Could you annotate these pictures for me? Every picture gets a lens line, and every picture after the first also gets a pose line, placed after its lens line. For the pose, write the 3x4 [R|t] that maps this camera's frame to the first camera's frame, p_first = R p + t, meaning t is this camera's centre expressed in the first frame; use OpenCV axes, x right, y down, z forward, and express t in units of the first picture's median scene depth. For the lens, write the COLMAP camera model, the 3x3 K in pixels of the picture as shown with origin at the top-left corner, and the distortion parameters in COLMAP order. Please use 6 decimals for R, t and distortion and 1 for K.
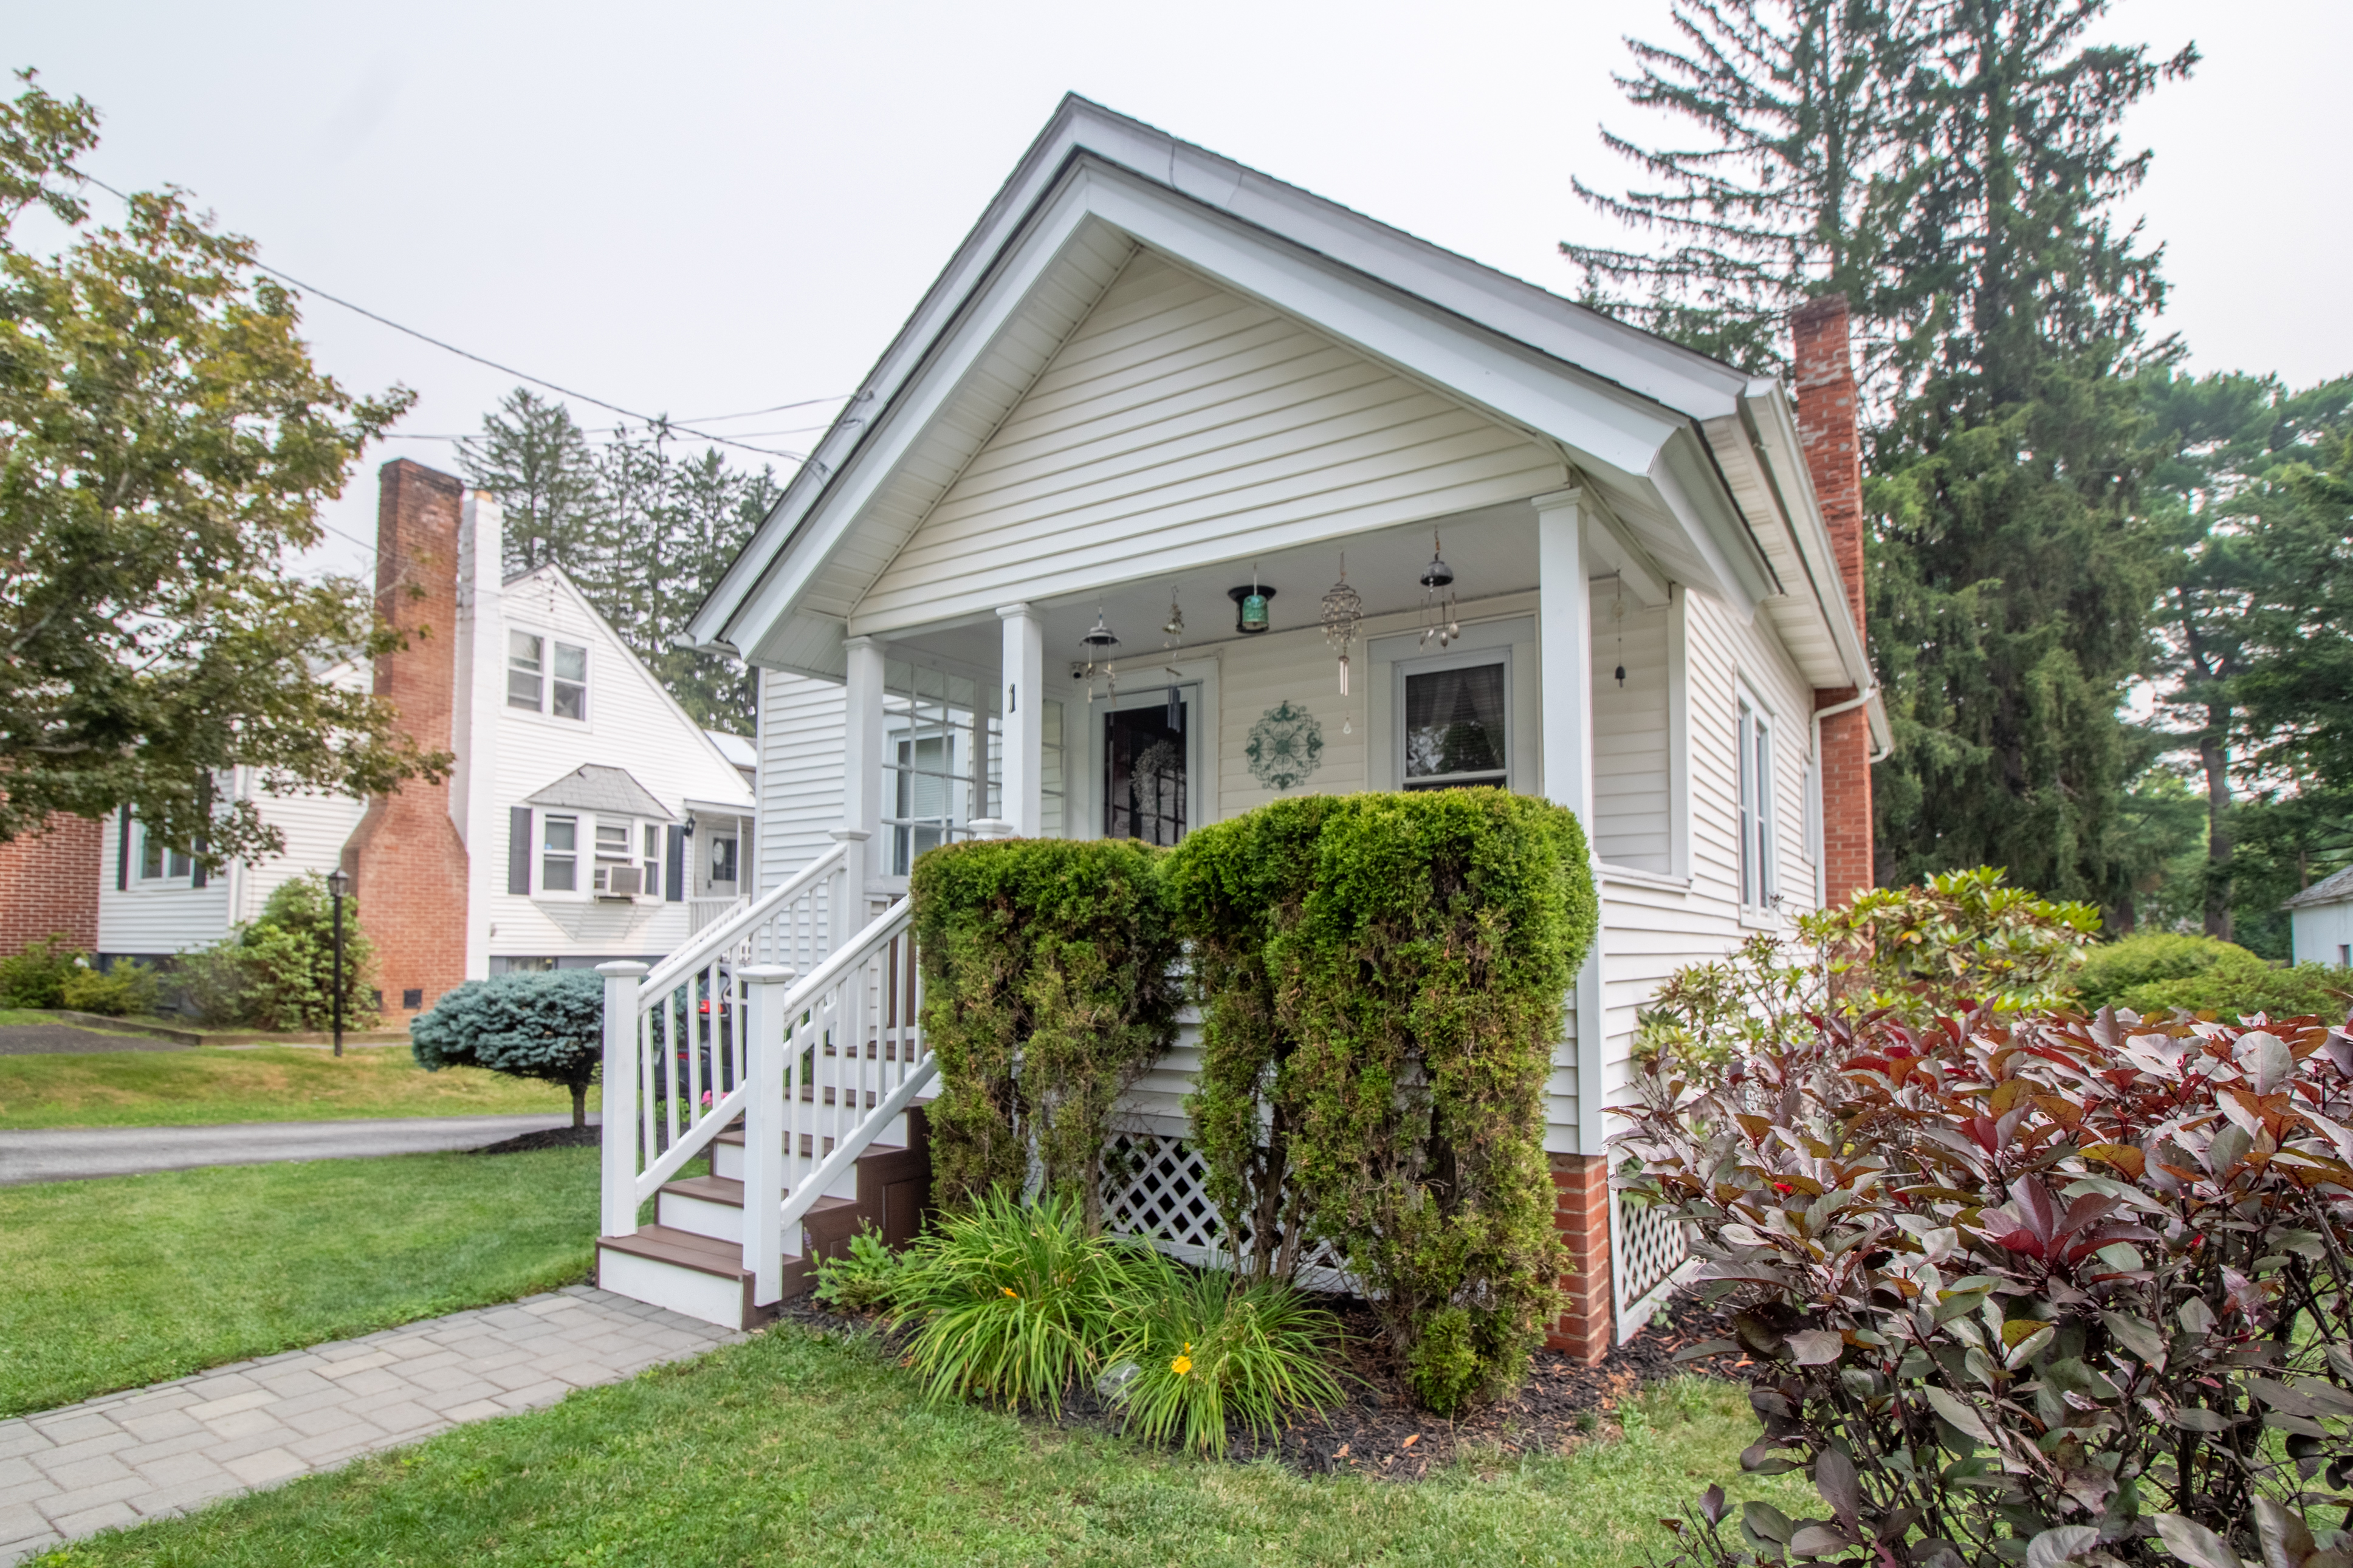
lens RADIAL K [[1189.6, 0, 1174.9], [0, 1189.6, 887.7], [0, 0, 1]] dist [-0.014897, -0.008188]
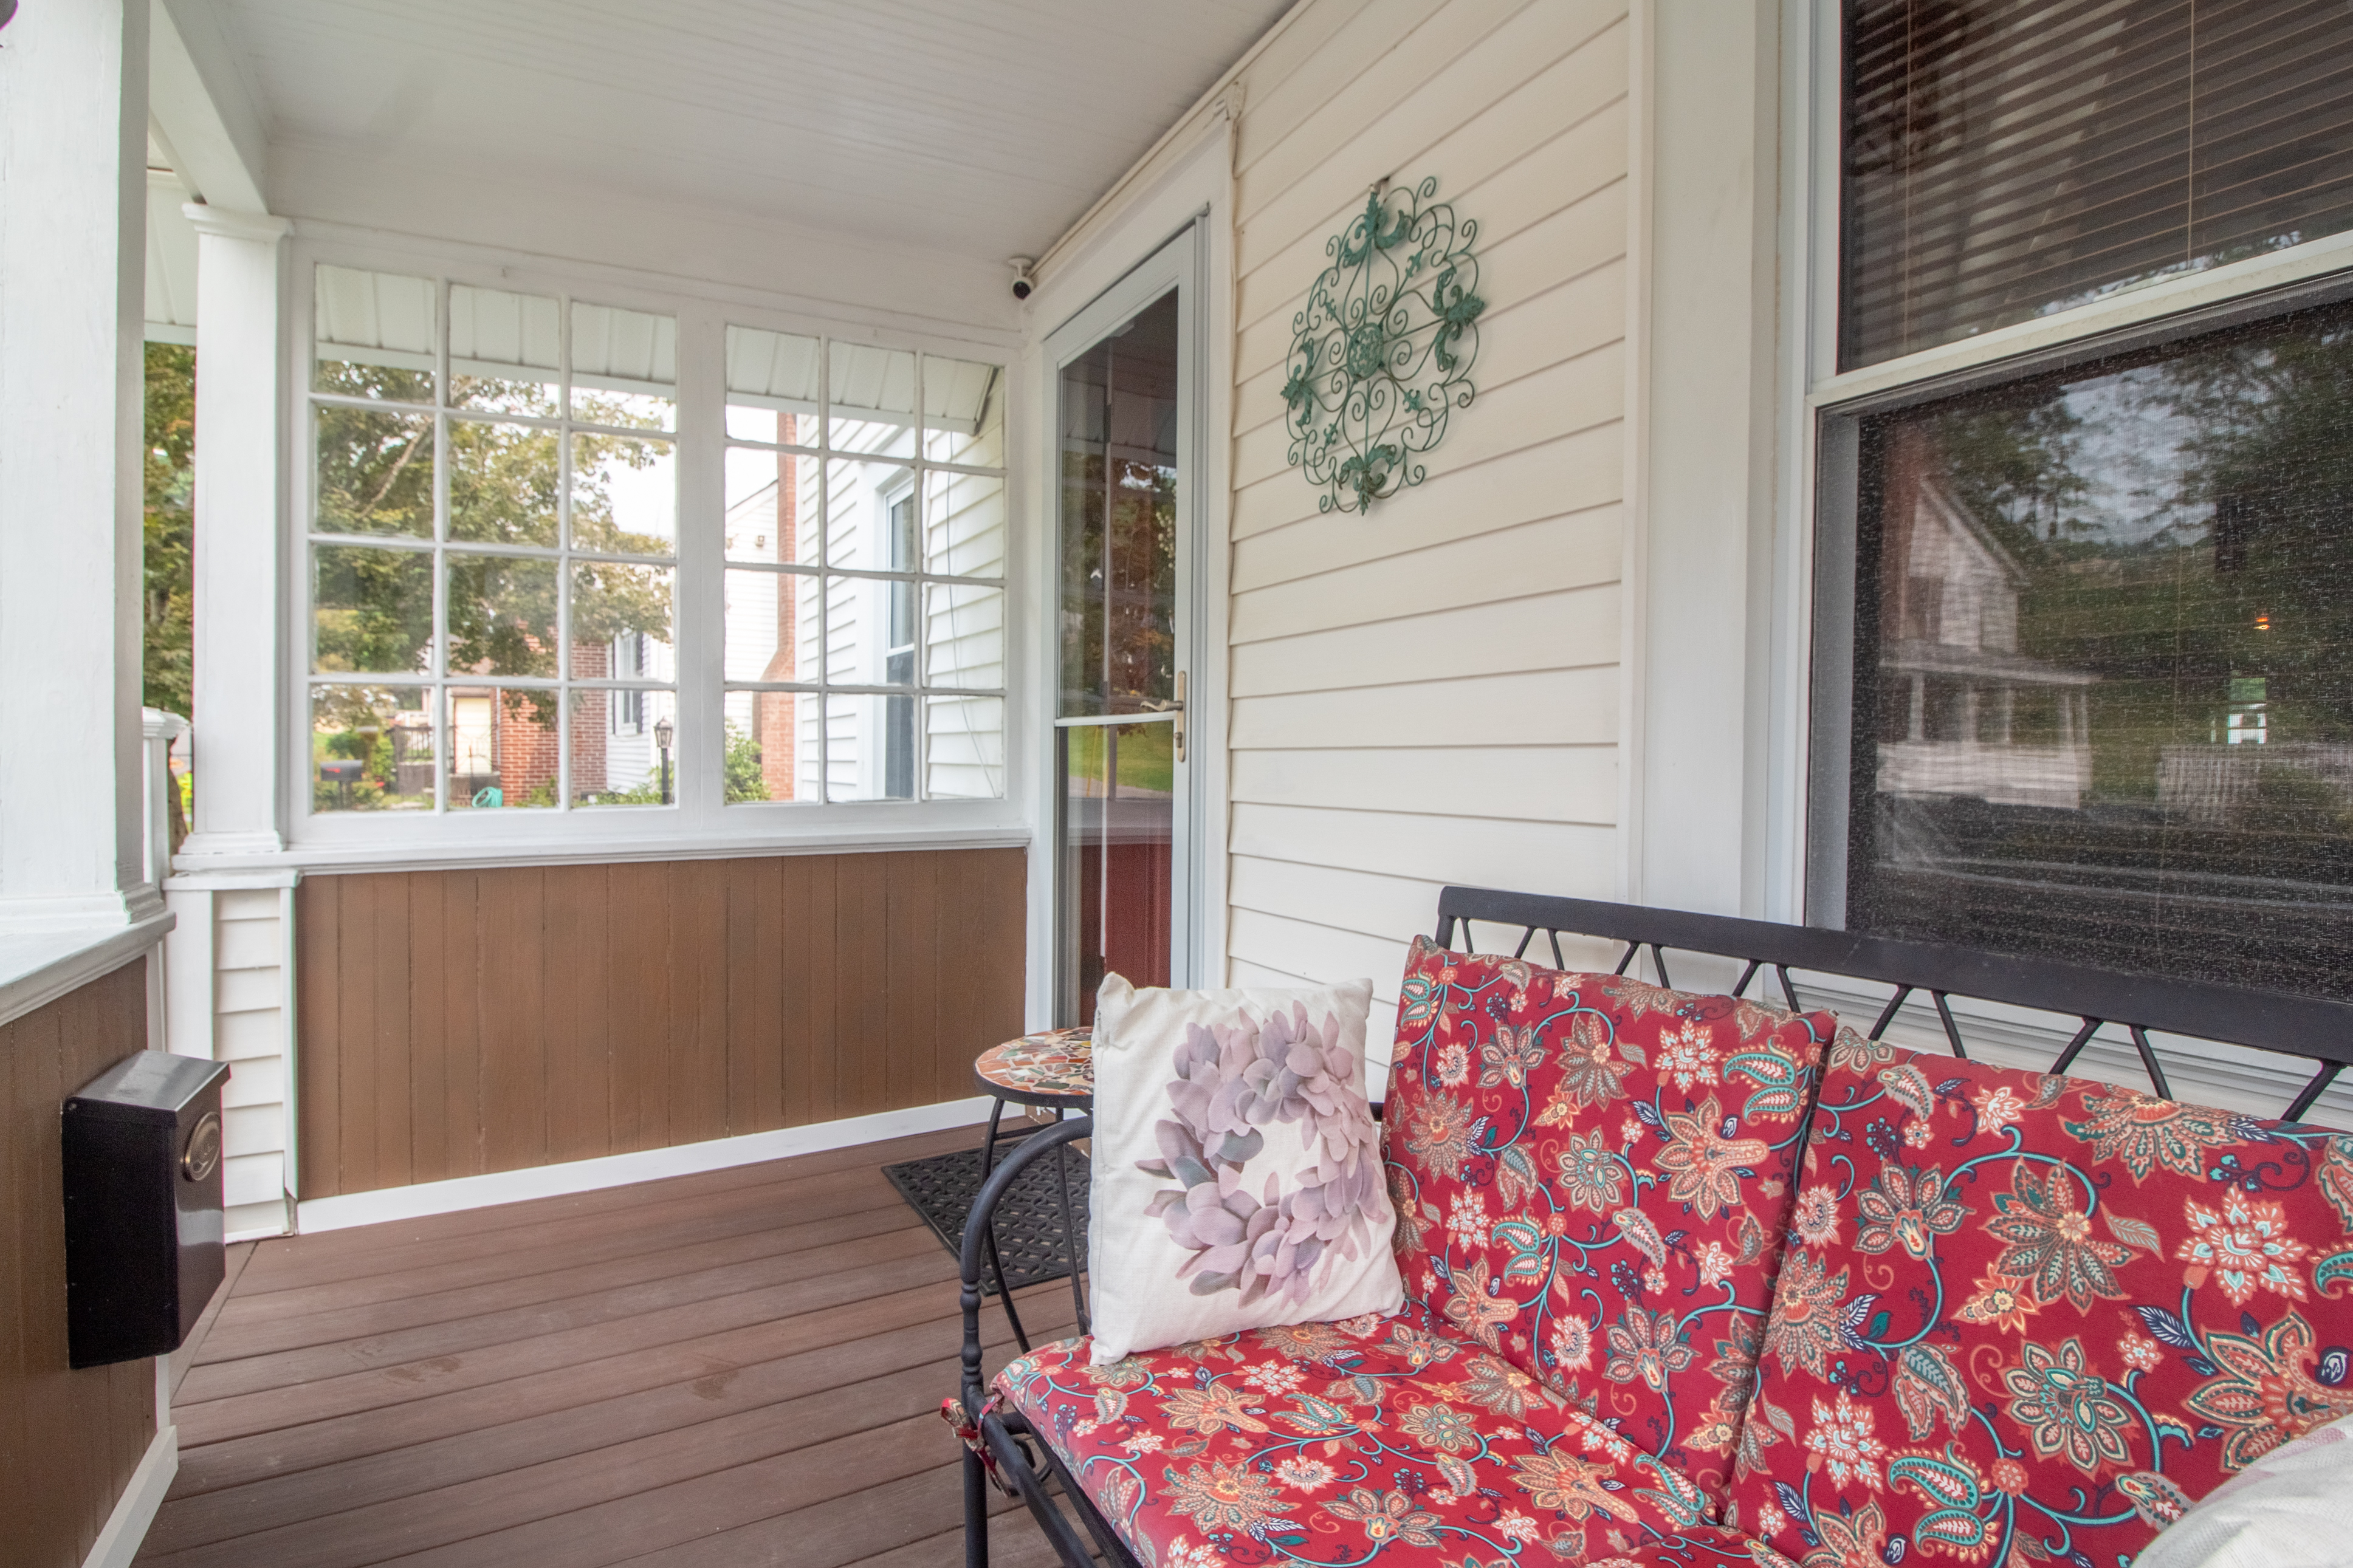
lens RADIAL K [[1156.3, 0, 1172.1], [0, 1156.3, 752.9], [0, 0, 1]] dist [-0.016884, -0.009212]
pose [[0.880490, 0.005203, -0.474036, 0.177092], [0.022336, 0.998374, 0.052446, -0.040920], [0.473538, -0.056766, 0.878942, 0.737126]]
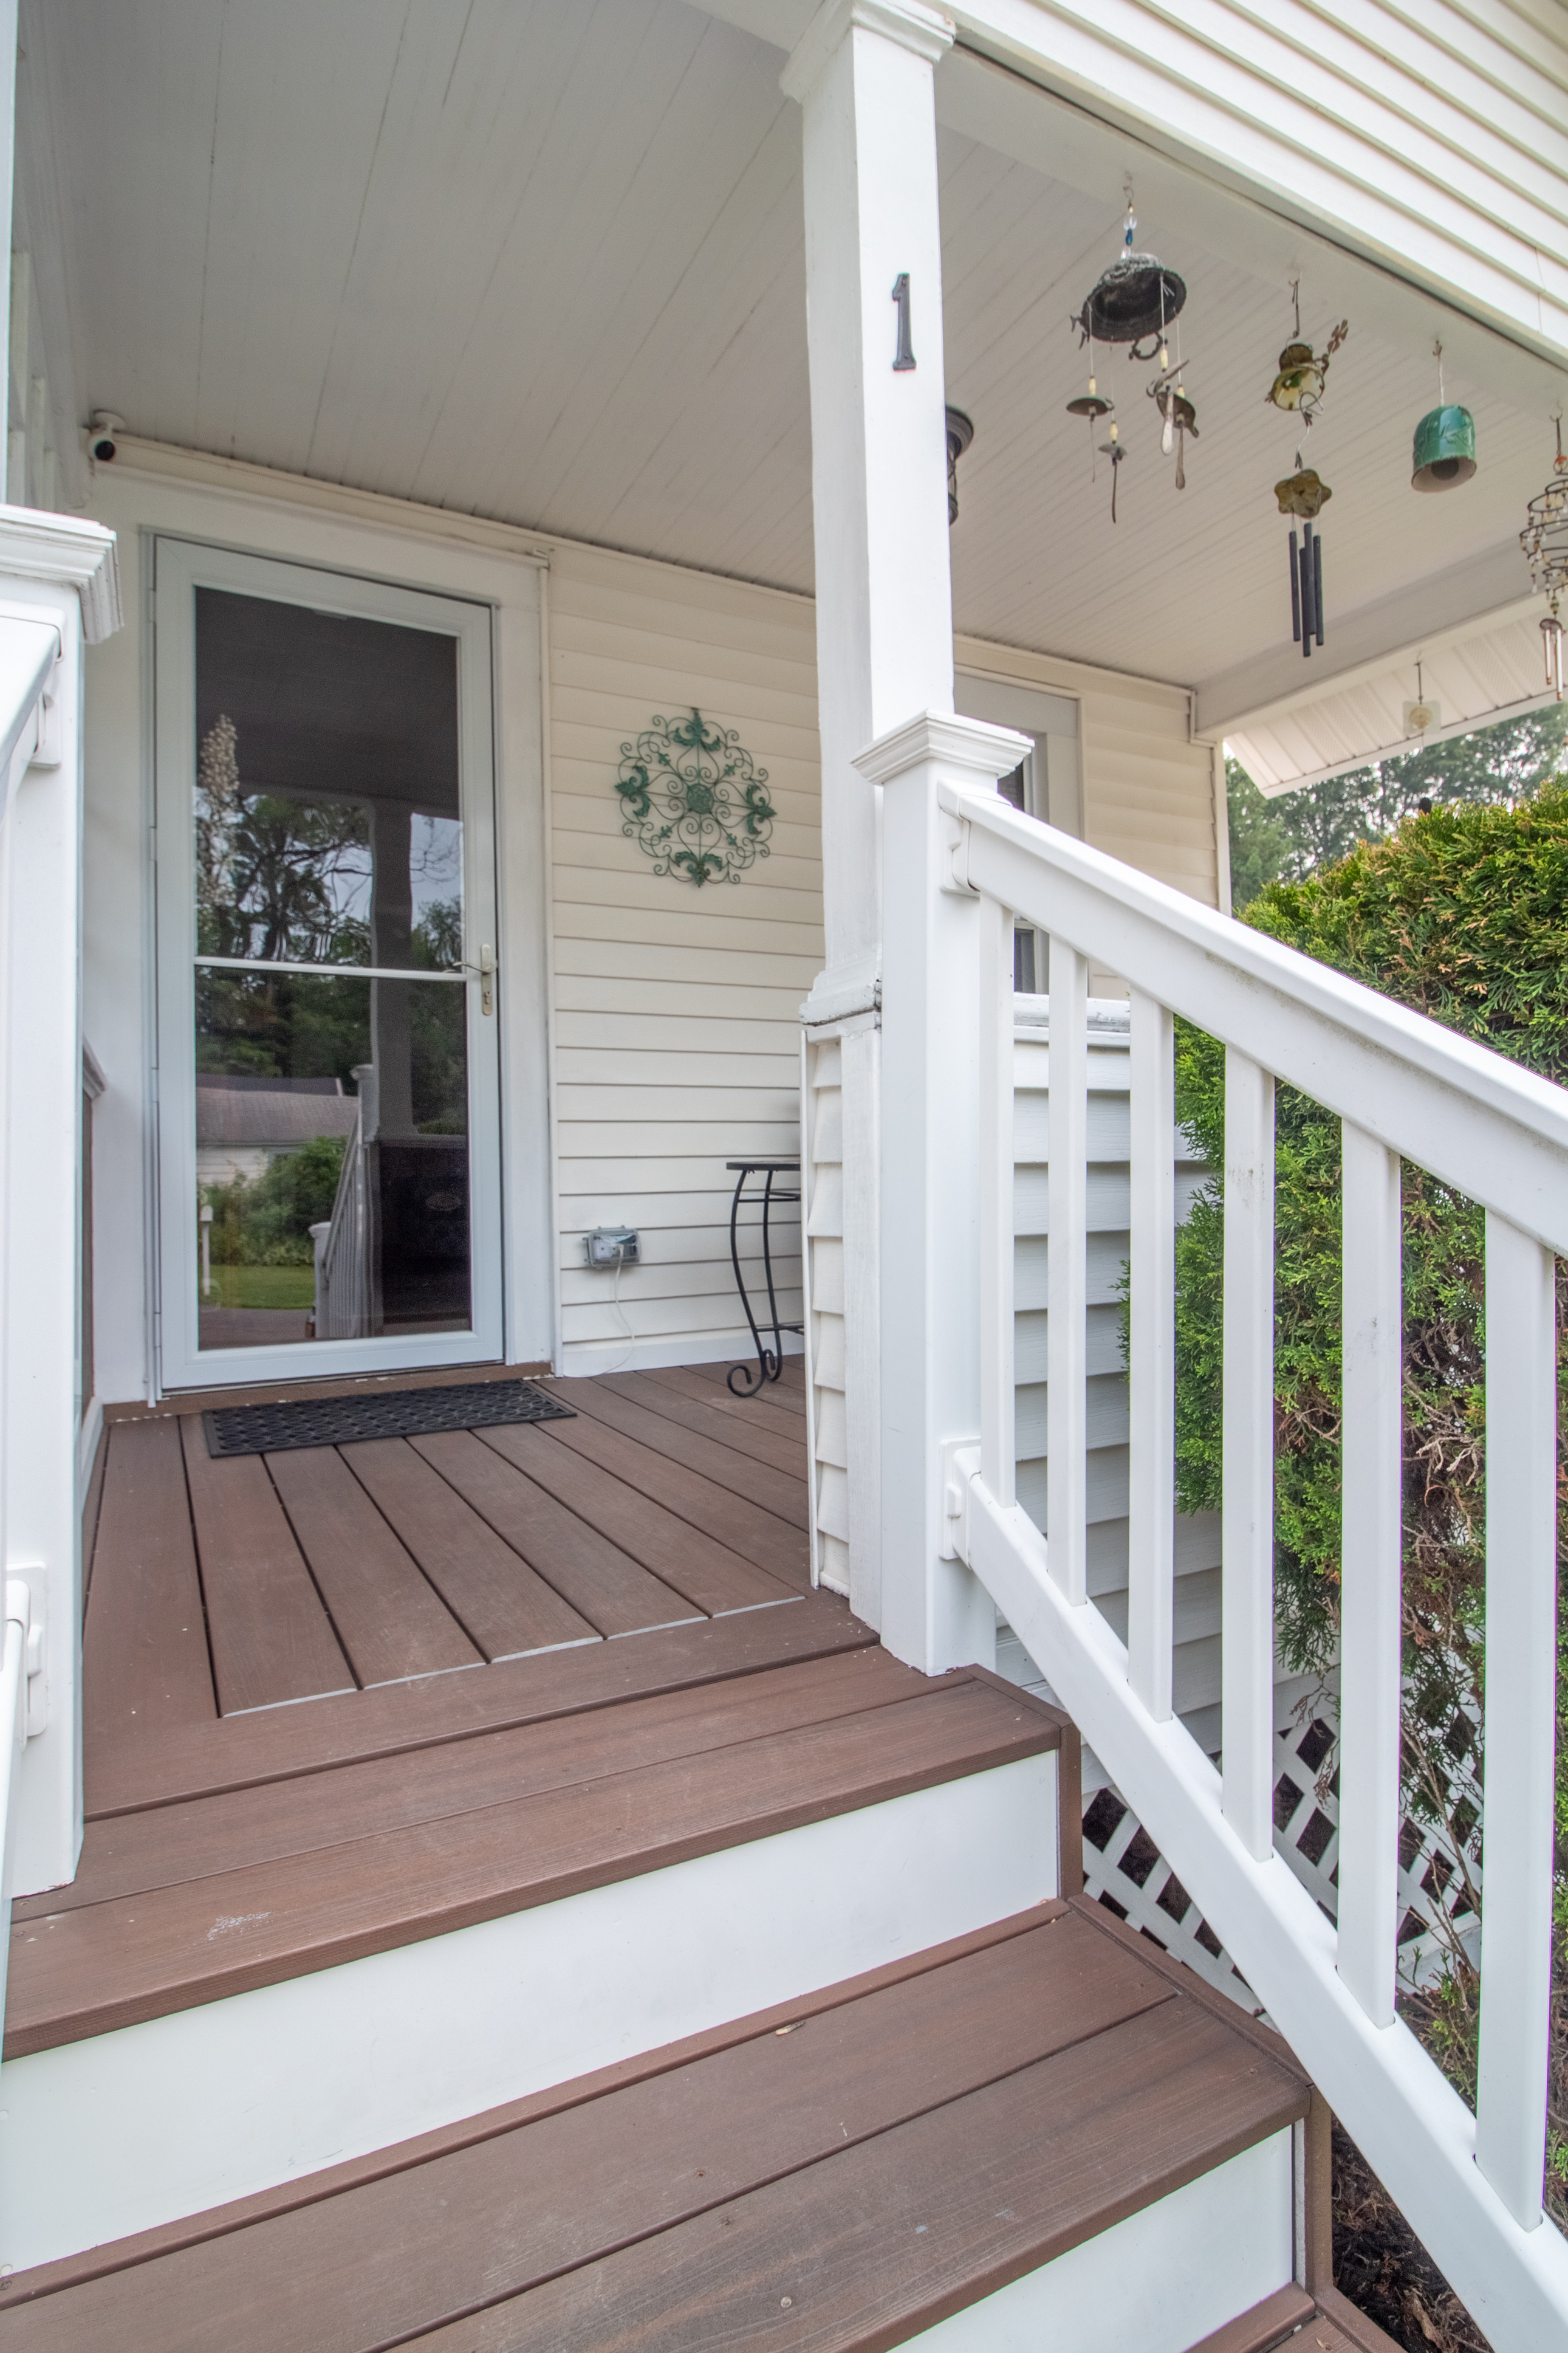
lens RADIAL K [[1160.2, 0, 782.2], [0, 1160.2, 1164.9], [0, 0, 1]] dist [-0.029828, -0.000376]
pose [[0.481189, 0.003761, 0.876609, -0.314281], [-0.027503, 0.999563, 0.010808, 0.028052], [-0.876185, -0.029310, 0.481083, 0.730151]]
